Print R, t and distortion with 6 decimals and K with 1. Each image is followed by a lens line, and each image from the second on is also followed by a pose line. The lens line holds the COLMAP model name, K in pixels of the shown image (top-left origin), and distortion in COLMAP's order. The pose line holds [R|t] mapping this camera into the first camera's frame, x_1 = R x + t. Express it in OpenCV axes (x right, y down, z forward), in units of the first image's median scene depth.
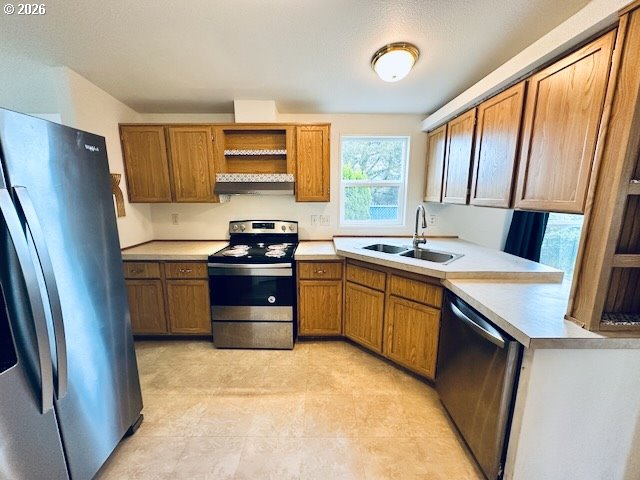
lens RADIAL K [[250.1, 0, 323.3], [0, 250.1, 238.0], [0, 0, 1]] dist [-0.000823, -0.000068]
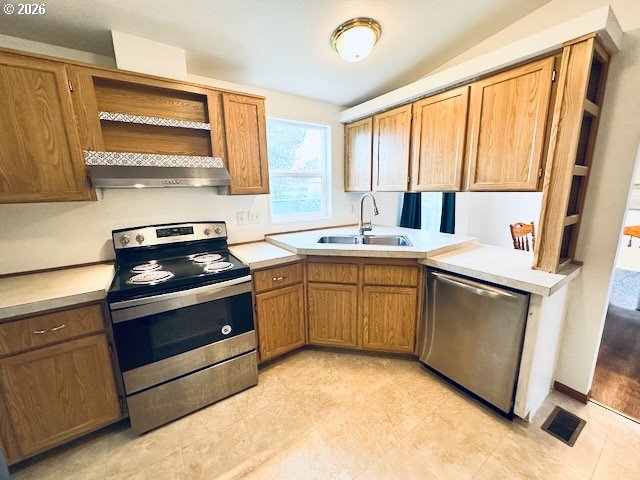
lens RADIAL K [[250.1, 0, 323.3], [0, 250.1, 238.0], [0, 0, 1]] dist [-0.000823, -0.000068]
pose [[0.832365, -0.124318, 0.540105, -0.318733], [0.117030, 0.991969, 0.047969, -0.019546], [-0.541731, 0.023281, 0.840229, 0.225128]]
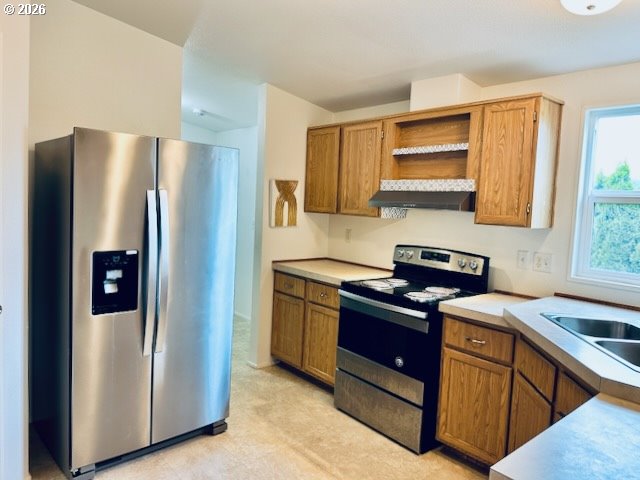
lens RADIAL K [[452.0, 0, 336.3], [0, 452.0, 238.2], [0, 0, 1]] dist [0.072653, -0.102072]
pose [[0.670407, 0.091199, -0.736368, 0.533564], [-0.178810, 0.983027, -0.041046, -0.001230], [0.720126, 0.159188, 0.675336, -0.002655]]
